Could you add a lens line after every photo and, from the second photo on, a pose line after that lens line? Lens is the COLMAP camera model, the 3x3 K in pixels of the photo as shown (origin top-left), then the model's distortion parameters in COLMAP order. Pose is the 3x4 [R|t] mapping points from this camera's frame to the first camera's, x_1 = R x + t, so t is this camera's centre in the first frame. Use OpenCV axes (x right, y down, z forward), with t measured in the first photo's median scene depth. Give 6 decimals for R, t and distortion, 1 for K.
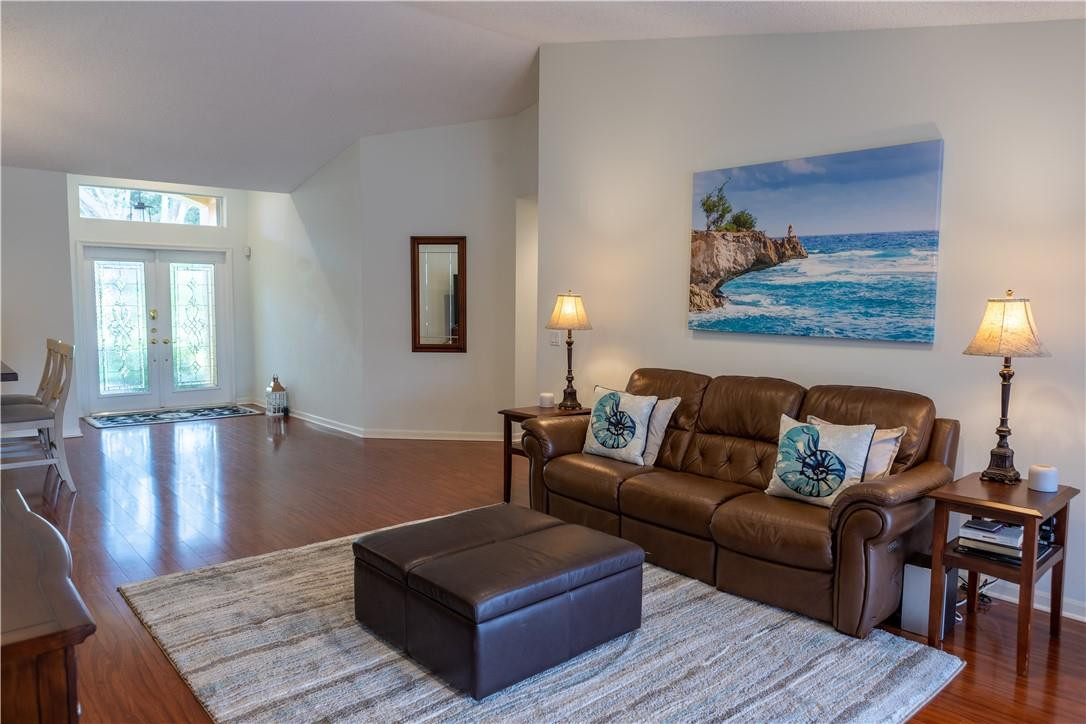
lens RADIAL K [[732.3, 0, 543.0], [0, 732.3, 362.0], [0, 0, 1]] dist [-0.025479, 0.000836]
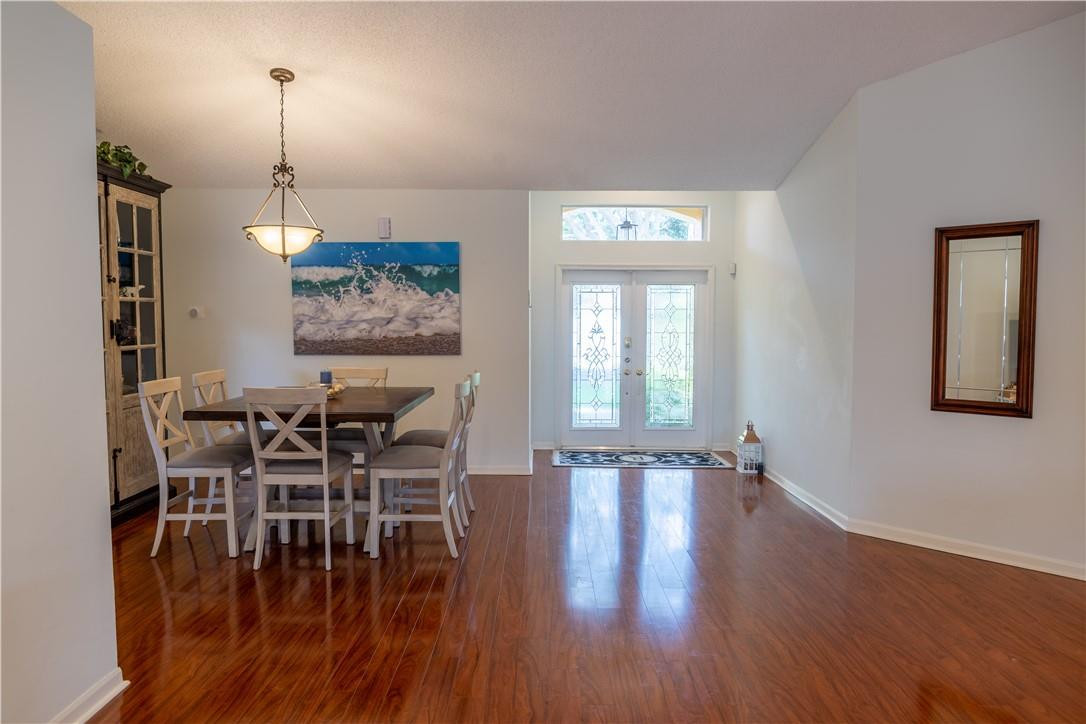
lens RADIAL K [[732.3, 0, 543.0], [0, 732.3, 362.0], [0, 0, 1]] dist [-0.025479, 0.000836]
pose [[0.749671, 0.032089, -0.661033, -0.013434], [-0.054092, 0.998453, -0.012877, -0.024426], [0.659597, 0.045410, 0.750247, 0.255123]]
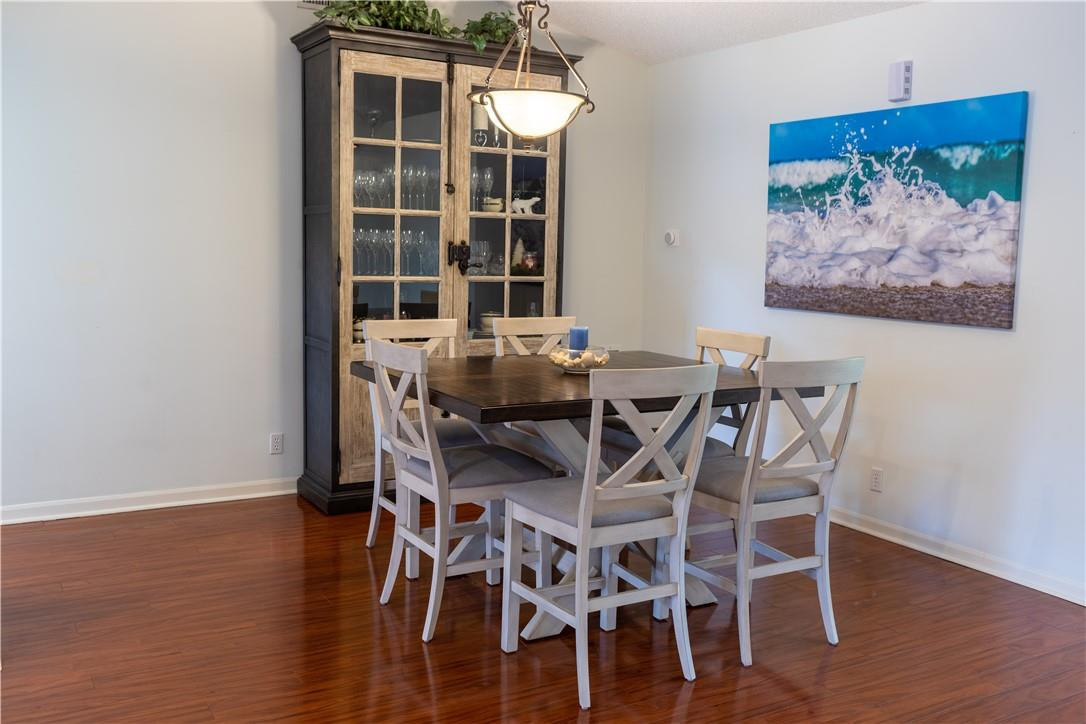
lens RADIAL K [[1005.4, 0, 543.0], [0, 1005.4, 362.0], [0, 0, 1]] dist [0.007431, 0.006761]
pose [[-0.192255, 0.099766, -0.976260, -0.041187], [-0.116061, 0.985526, 0.123569, -0.054418], [0.974458, 0.137063, -0.177894, 0.611176]]
